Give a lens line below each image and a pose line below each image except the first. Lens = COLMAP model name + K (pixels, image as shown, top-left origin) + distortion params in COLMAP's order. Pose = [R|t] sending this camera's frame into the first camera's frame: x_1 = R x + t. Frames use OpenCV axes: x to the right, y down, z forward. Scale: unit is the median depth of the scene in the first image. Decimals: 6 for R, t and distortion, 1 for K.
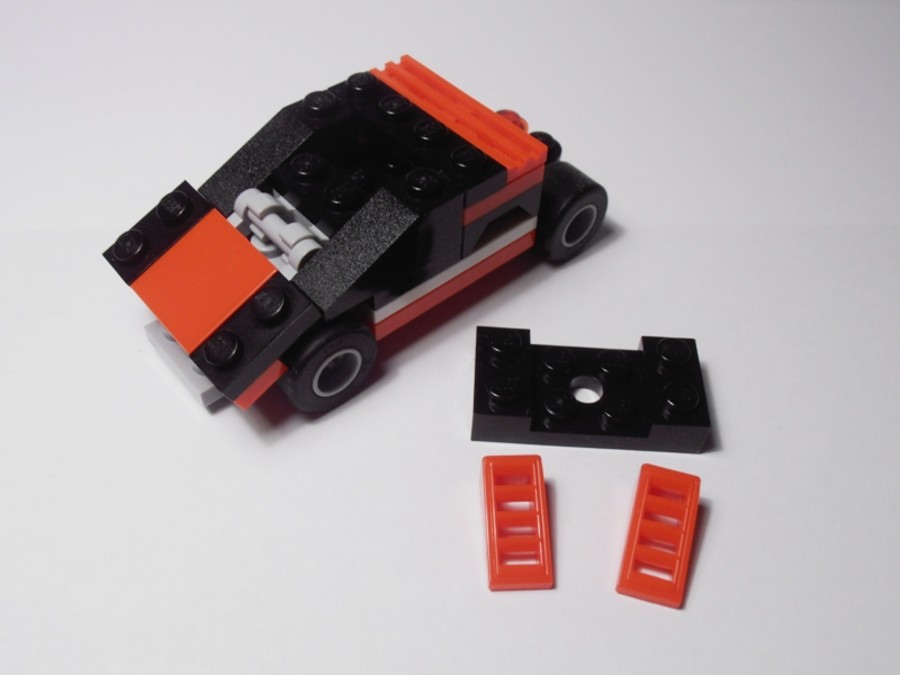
lens RADIAL K [[874.4, 0, 450.0], [0, 874.4, 337.5], [0, 0, 1]] dist [-0.037273, 0.001815]
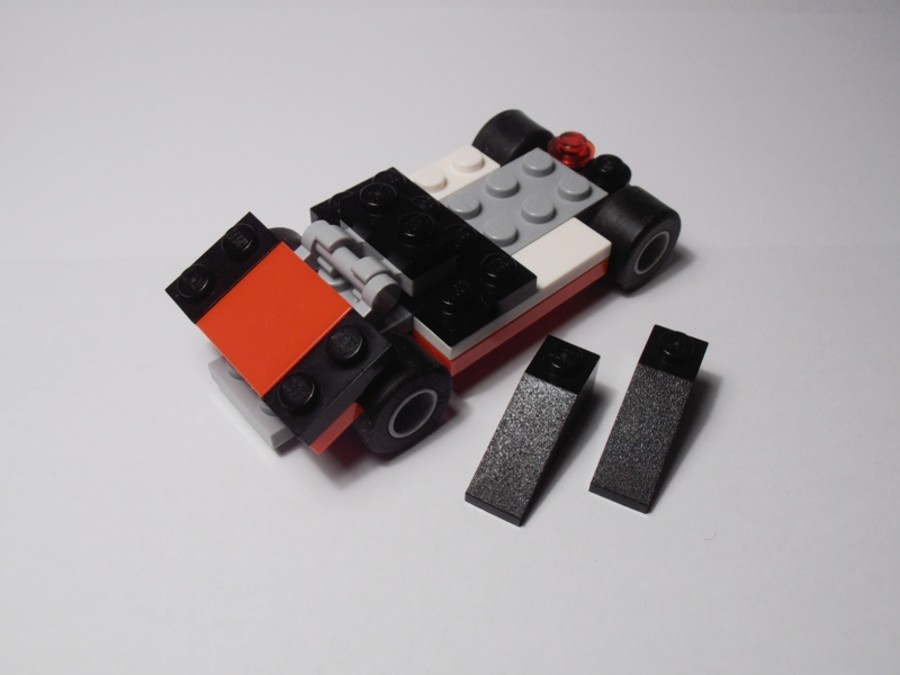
lens RADIAL K [[874.4, 0, 450.0], [0, 874.4, 337.5], [0, 0, 1]] dist [-0.037273, 0.001815]
pose [[0.999903, -0.007710, -0.011611, -0.075024], [0.007650, 0.999957, -0.005194, -0.036342], [0.011650, 0.005105, 0.999919, 0.041056]]
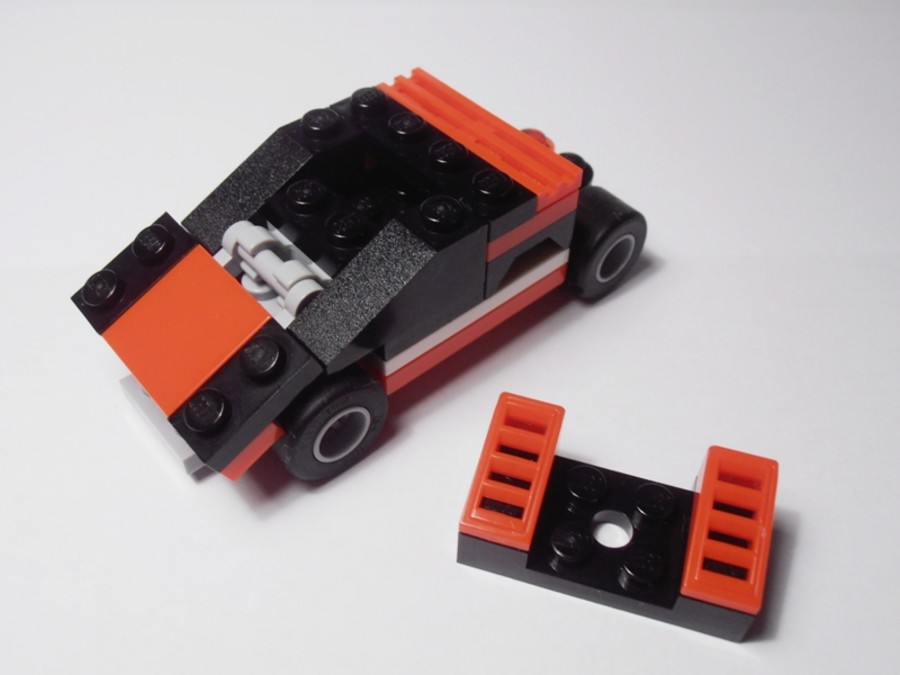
lens RADIAL K [[874.4, 0, 450.0], [0, 874.4, 337.5], [0, 0, 1]] dist [-0.037273, 0.001815]
pose [[0.999950, -0.008442, -0.005428, -0.017424], [0.008304, 0.999654, -0.024970, -0.032146], [0.005637, 0.024924, 0.999673, 0.139378]]
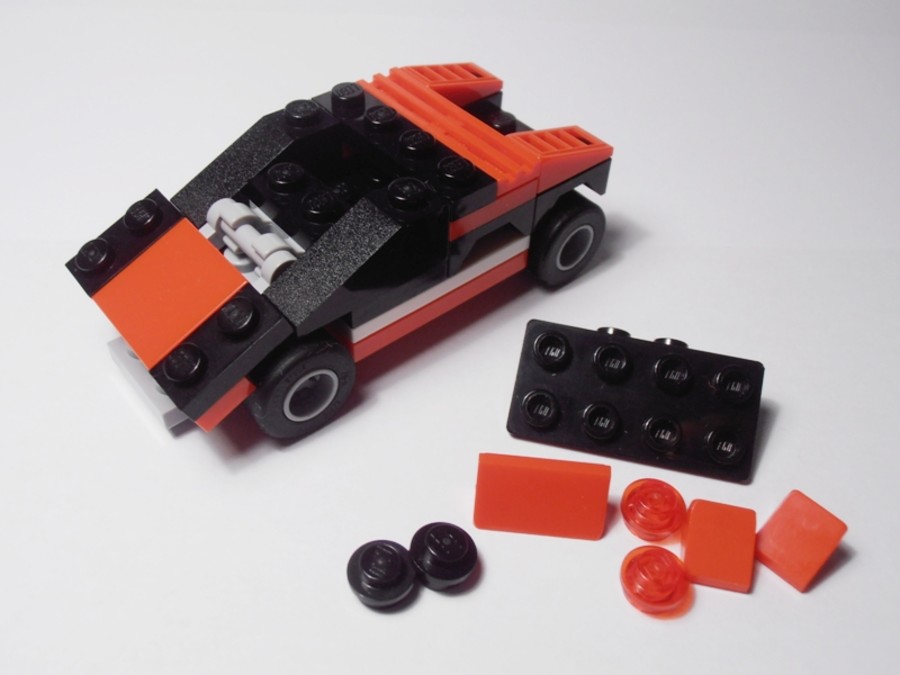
lens RADIAL K [[874.4, 0, 450.0], [0, 874.4, 337.5], [0, 0, 1]] dist [-0.037273, 0.001815]
pose [[0.999849, 0.017033, -0.003480, 0.020738], [-0.017206, 0.998169, -0.057987, 0.030435], [0.002486, 0.058038, 0.998311, 0.070805]]
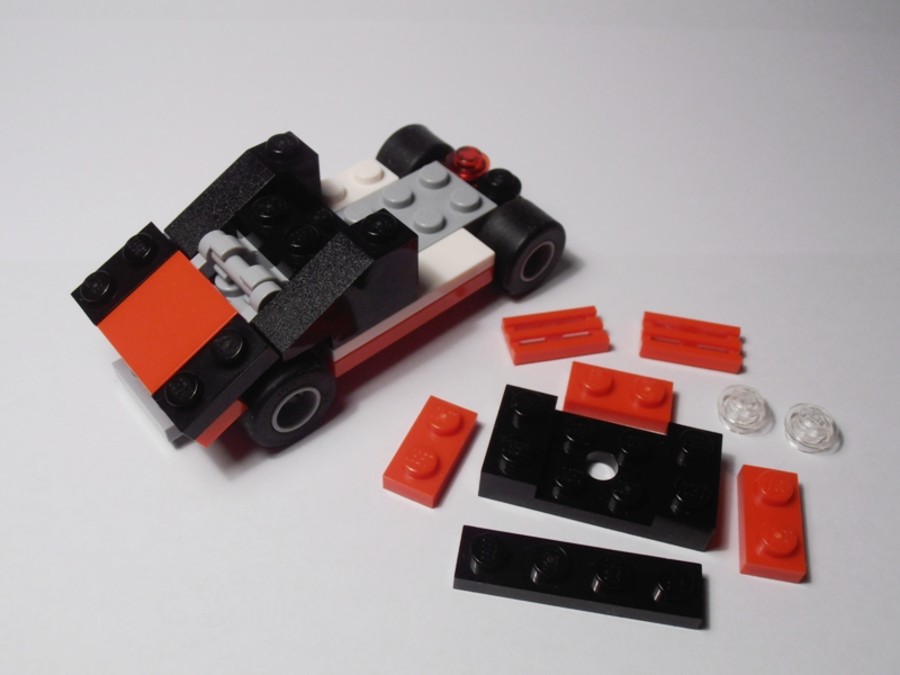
lens RADIAL K [[874.4, 0, 450.0], [0, 874.4, 337.5], [0, 0, 1]] dist [-0.037273, 0.001815]
pose [[0.999992, 0.000147, 0.003942, 0.047849], [-0.000155, 0.999998, 0.002134, -0.046996], [-0.003942, -0.002135, 0.999990, -0.035757]]
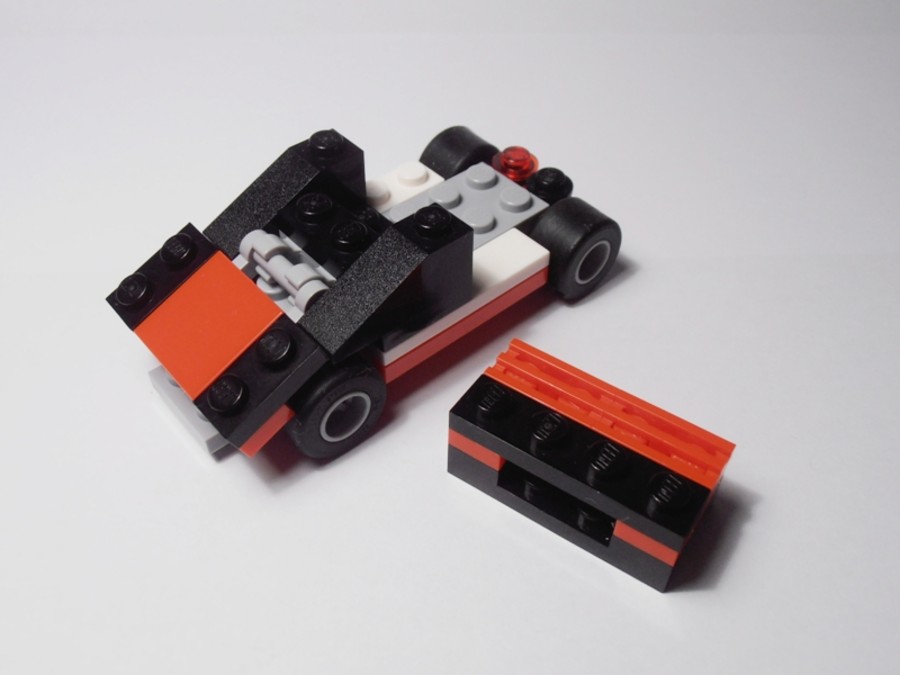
lens RADIAL K [[874.4, 0, 450.0], [0, 874.4, 337.5], [0, 0, 1]] dist [-0.037273, 0.001815]
pose [[0.999776, -0.015669, -0.014243, 0.001310], [0.014993, 0.998811, -0.046395, -0.001153], [0.014954, 0.046172, 0.998822, 0.029824]]
